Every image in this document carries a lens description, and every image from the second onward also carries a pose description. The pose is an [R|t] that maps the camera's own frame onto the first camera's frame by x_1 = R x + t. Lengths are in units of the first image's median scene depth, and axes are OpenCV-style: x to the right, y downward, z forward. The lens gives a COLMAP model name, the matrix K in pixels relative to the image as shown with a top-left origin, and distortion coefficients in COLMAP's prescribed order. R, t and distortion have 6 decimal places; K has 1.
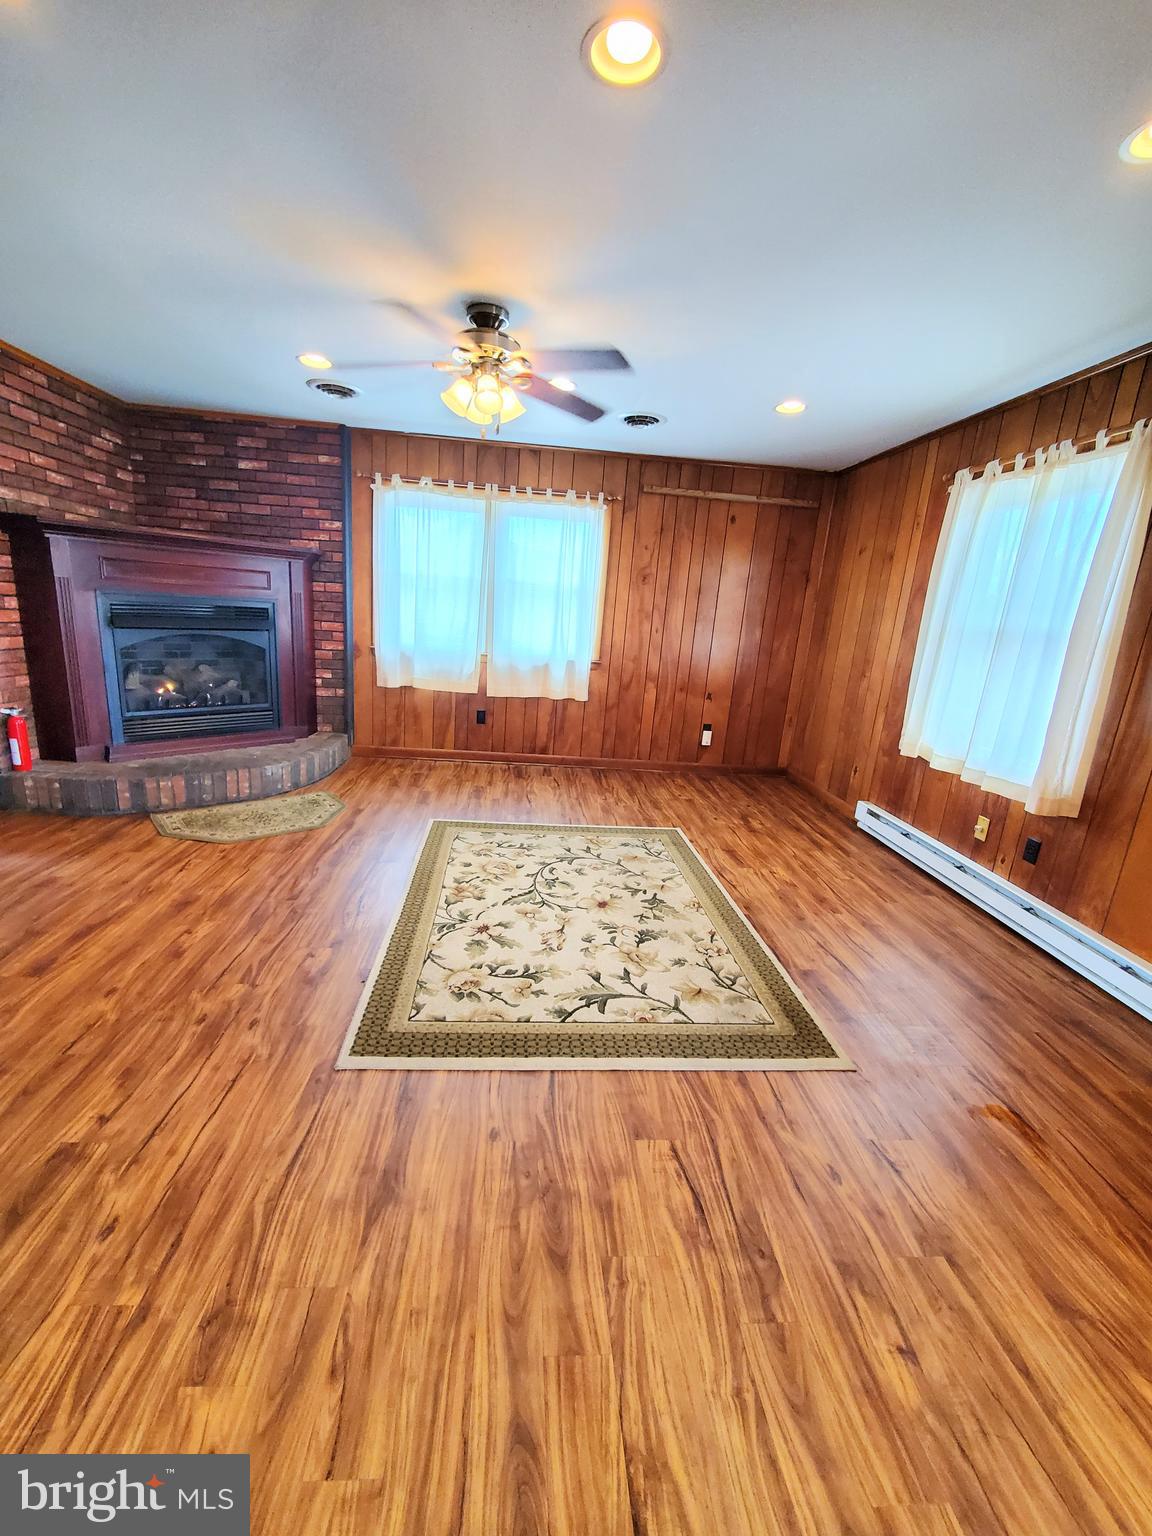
lens RADIAL K [[613.4, 0, 562.6], [0, 613.4, 759.0], [0, 0, 1]] dist [0.004503, -0.003538]
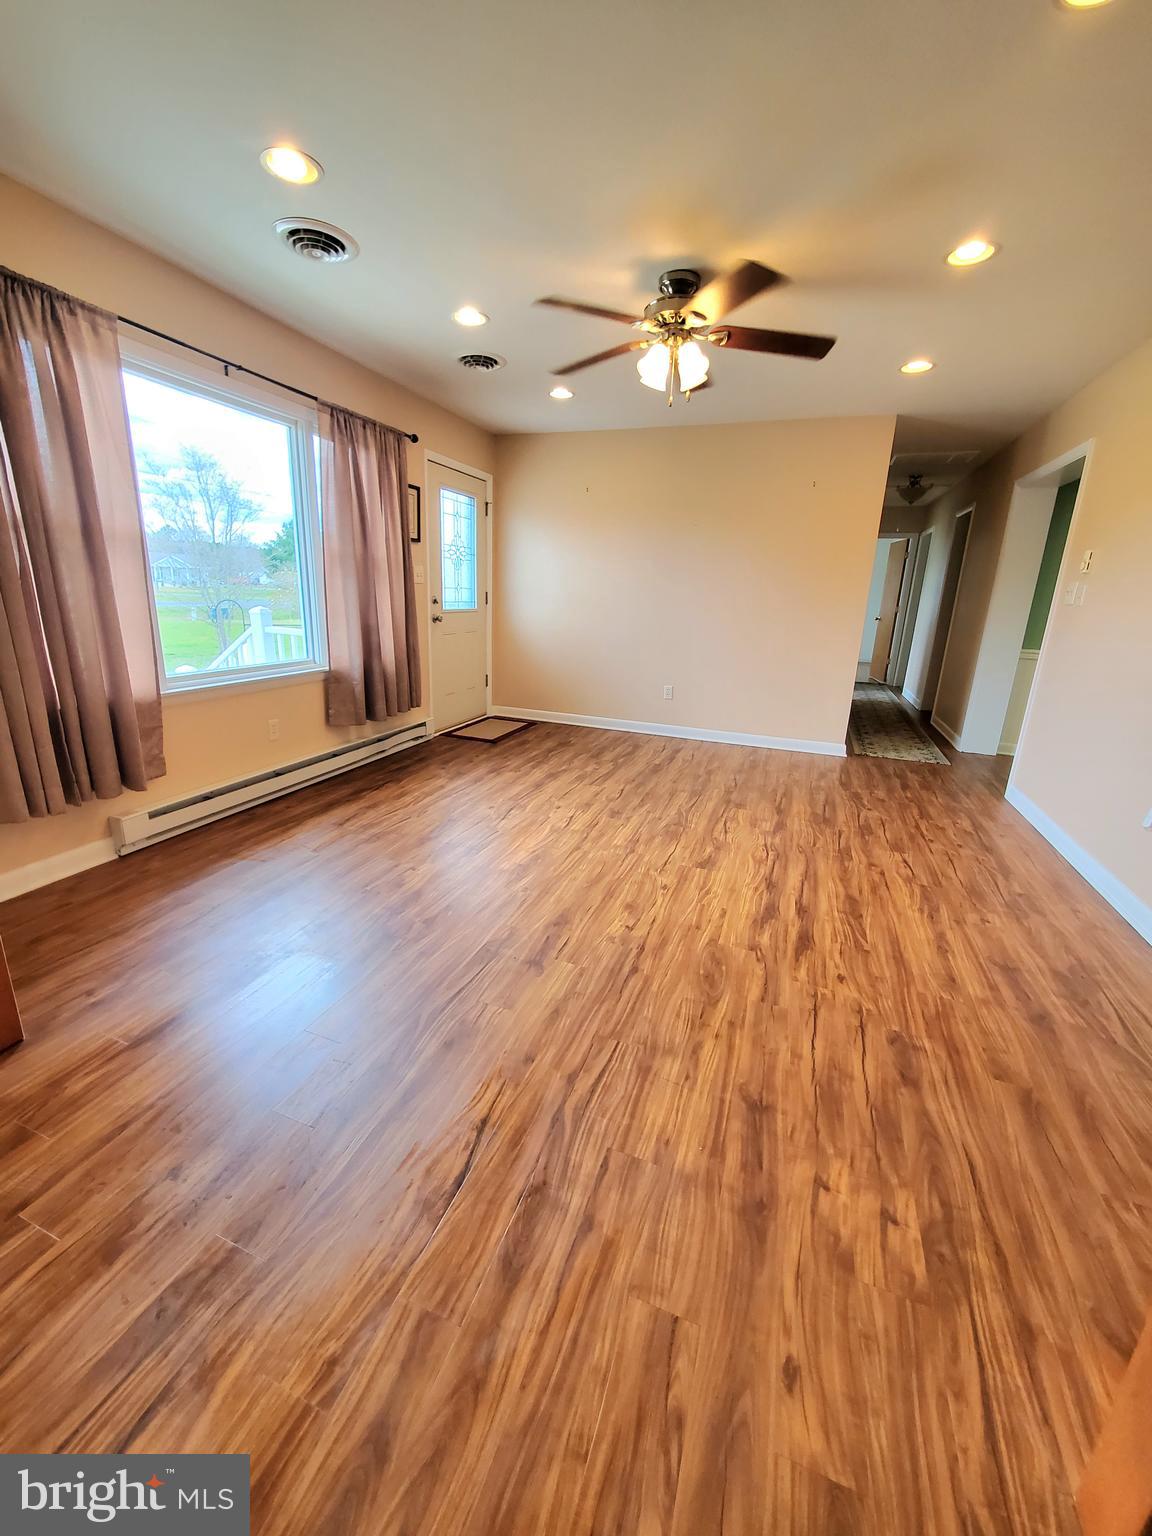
lens RADIAL K [[613.4, 0, 562.6], [0, 613.4, 759.0], [0, 0, 1]] dist [0.004503, -0.003538]
pose [[-0.901474, -0.220841, 0.372255, -0.106773], [-0.004115, 0.864376, 0.502828, -0.078737], [-0.432814, 0.451755, -0.780122, 0.415438]]
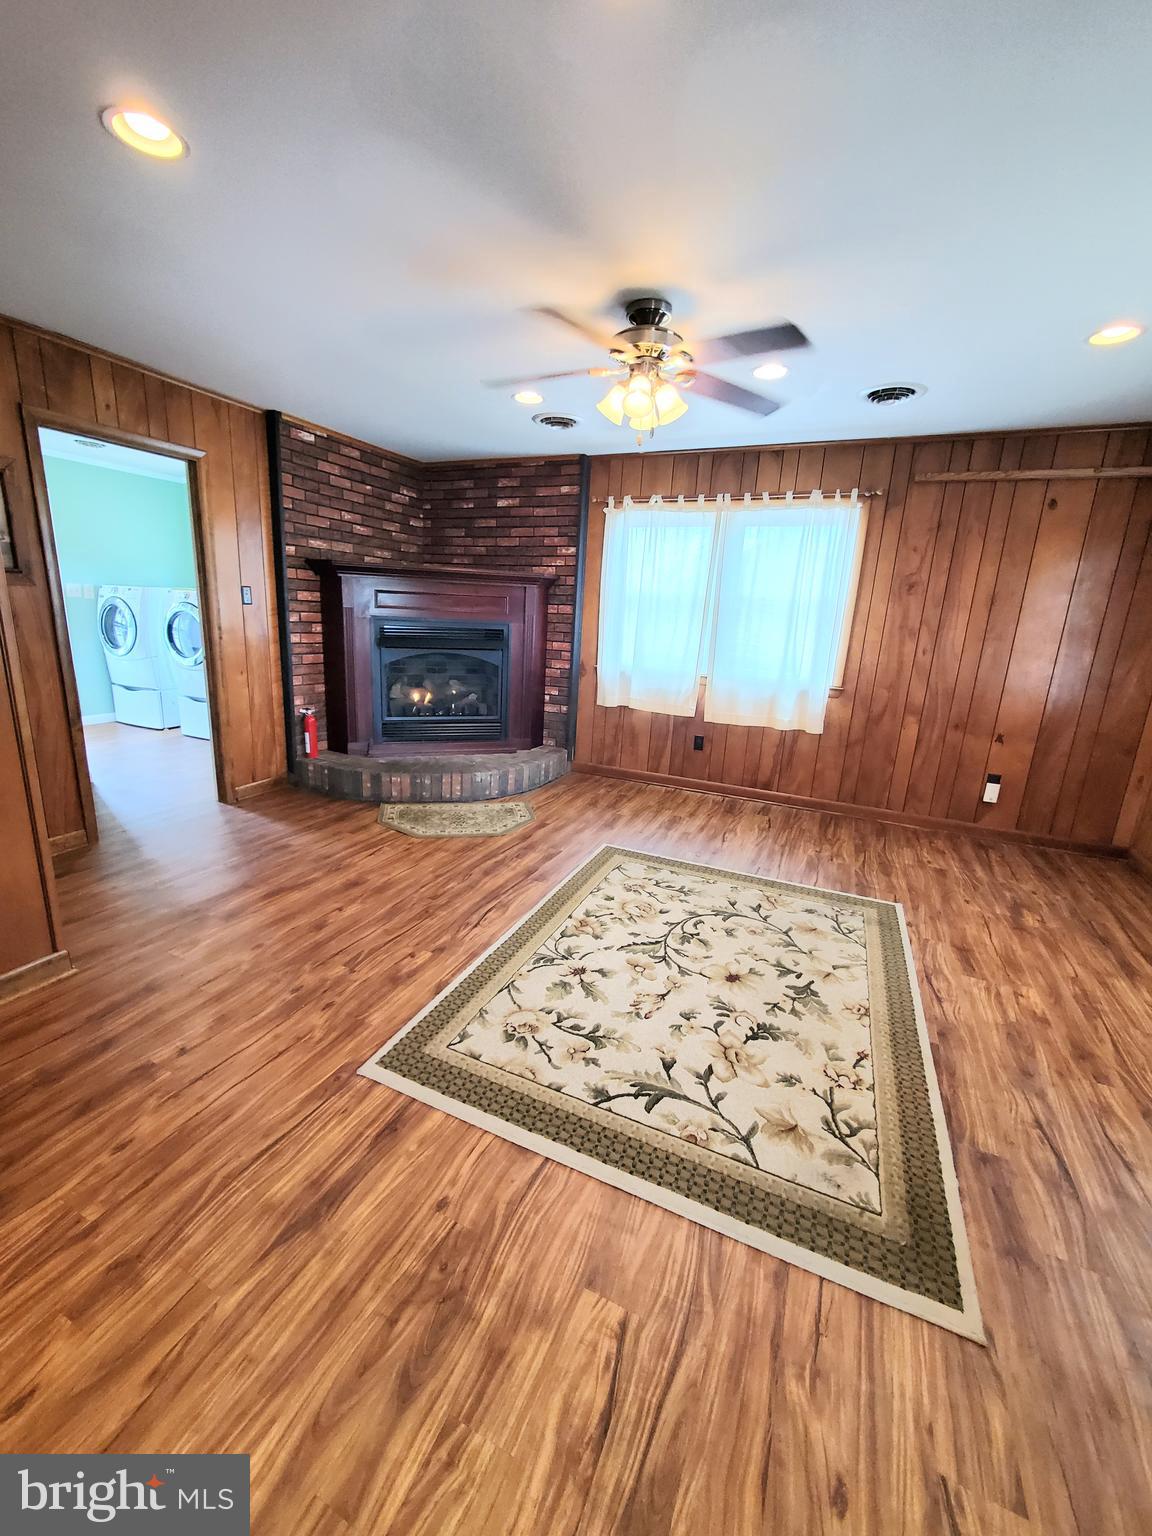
lens RADIAL K [[613.4, 0, 562.6], [0, 613.4, 759.0], [0, 0, 1]] dist [0.004503, -0.003538]
pose [[0.875004, 0.087968, -0.476057, 0.191494], [-0.103340, 0.994627, -0.006150, -0.024205], [0.472958, 0.054577, 0.879393, 0.117018]]
